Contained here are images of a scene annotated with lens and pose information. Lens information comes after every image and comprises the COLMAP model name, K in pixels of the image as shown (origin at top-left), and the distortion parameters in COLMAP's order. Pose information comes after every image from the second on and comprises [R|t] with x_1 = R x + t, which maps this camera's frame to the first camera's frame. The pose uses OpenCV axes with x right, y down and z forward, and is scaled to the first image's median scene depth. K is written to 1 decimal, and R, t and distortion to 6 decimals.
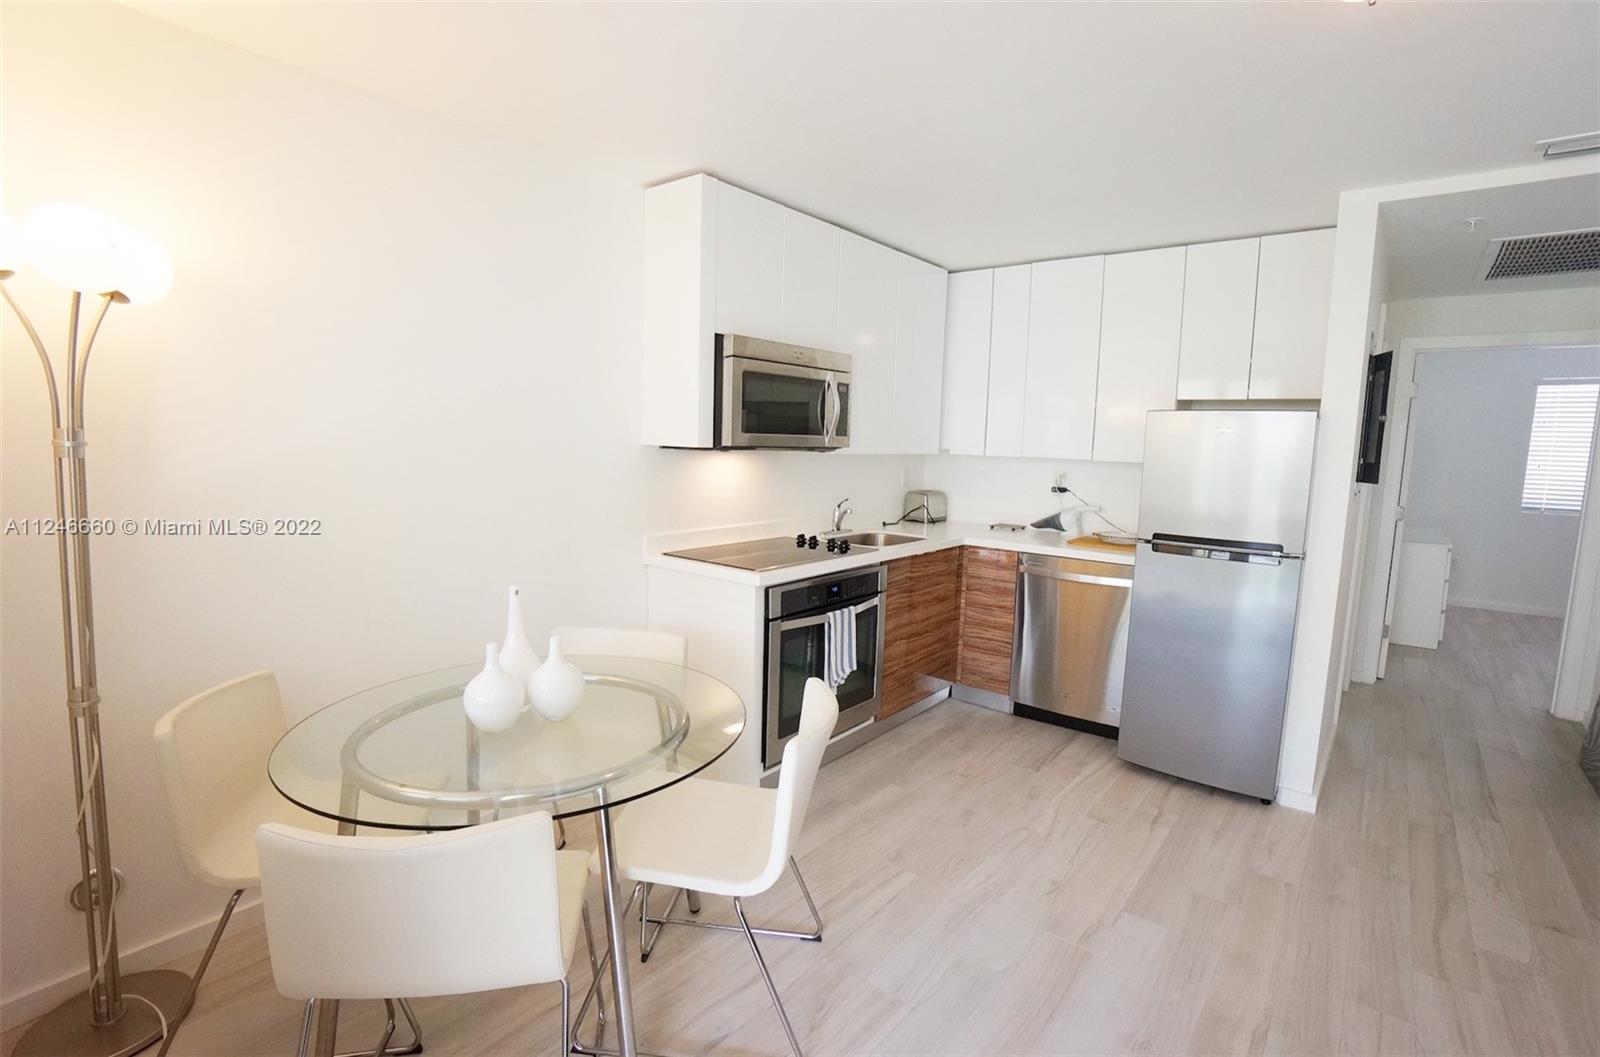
lens RADIAL K [[747.2, 0, 800.0], [0, 747.2, 528.5], [0, 0, 1]] dist [-0.001403, -0.000129]
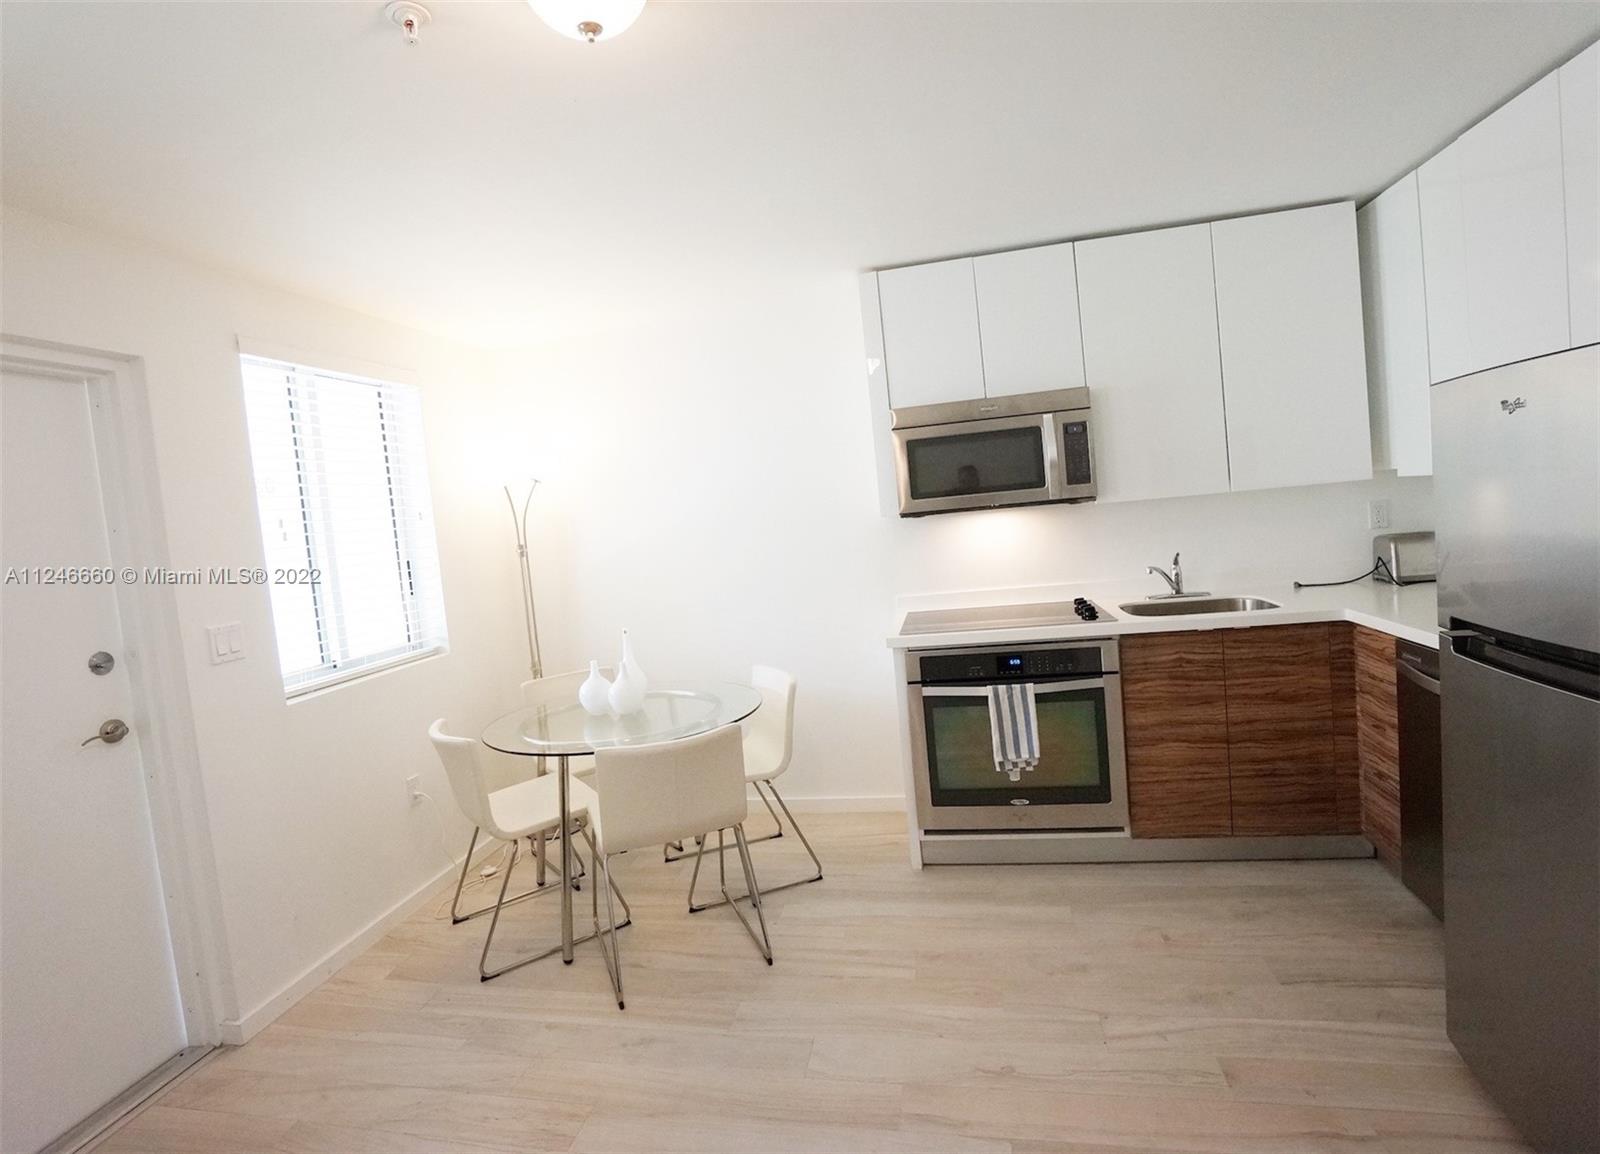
lens RADIAL K [[753.0, 0, 801.1], [0, 753.0, 553.8], [0, 0, 1]] dist [-0.027691, 0.000061]
pose [[0.449018, -0.021890, -0.893255, 0.695581], [0.001589, 0.999718, -0.023700, -0.025543], [0.893521, 0.009223, 0.448926, 0.346024]]
